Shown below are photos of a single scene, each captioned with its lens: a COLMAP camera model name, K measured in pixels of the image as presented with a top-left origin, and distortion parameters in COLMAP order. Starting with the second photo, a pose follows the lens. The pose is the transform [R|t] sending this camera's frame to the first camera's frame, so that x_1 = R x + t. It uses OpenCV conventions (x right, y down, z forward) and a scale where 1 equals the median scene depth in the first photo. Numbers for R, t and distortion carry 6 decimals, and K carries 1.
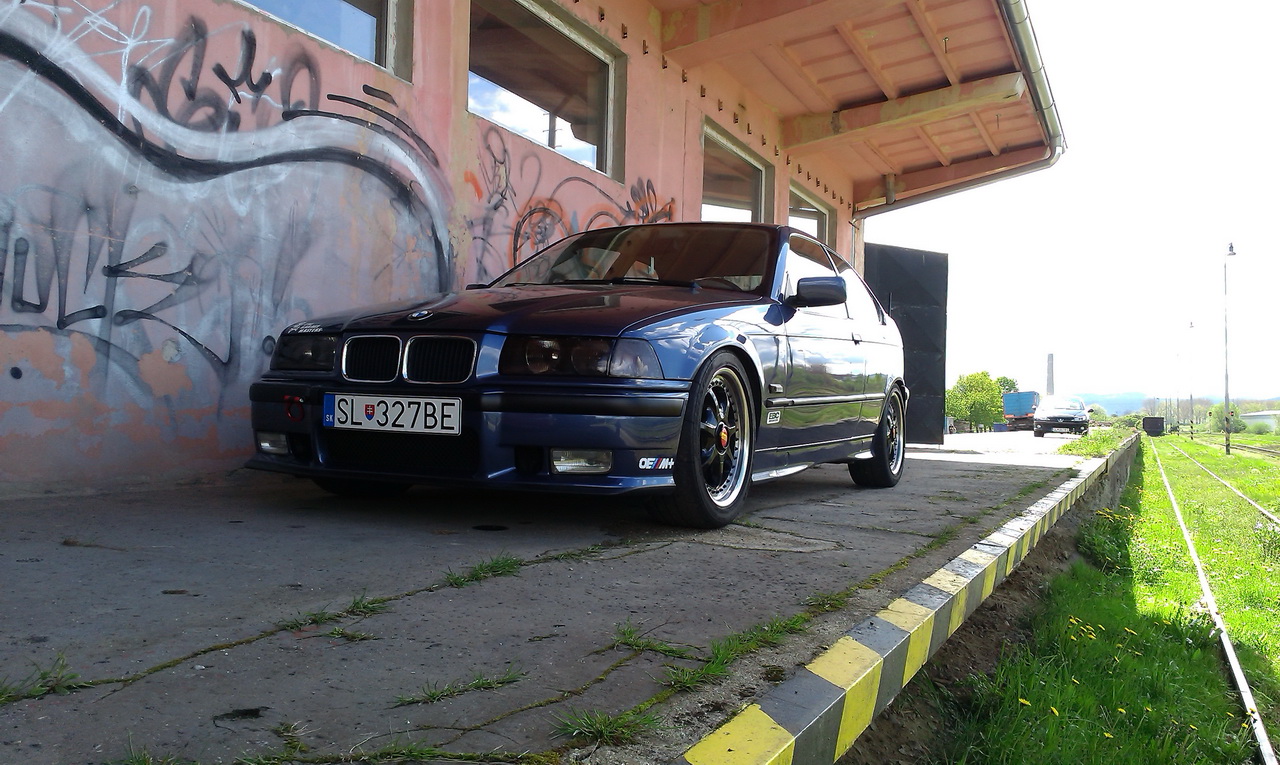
lens RADIAL K [[996.5, 0, 666.7], [0, 996.5, 384.0], [0, 0, 1]] dist [0.027494, -0.002756]
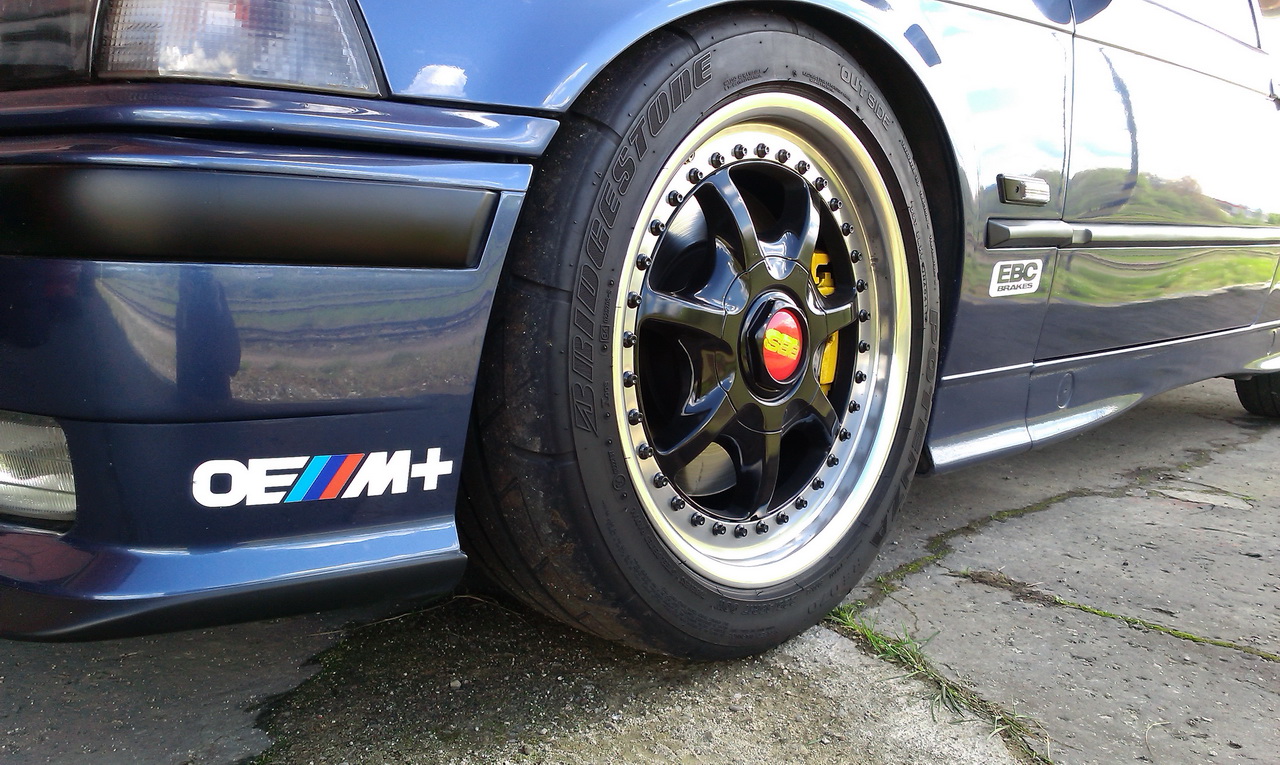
lens RADIAL K [[996.5, 0, 666.7], [0, 996.5, 384.0], [0, 0, 1]] dist [0.027494, -0.002756]
pose [[0.948478, 0.035825, -0.314812, 0.113007], [0.006226, 0.991288, 0.131565, 0.025874], [0.316783, -0.126746, 0.939992, 0.700152]]
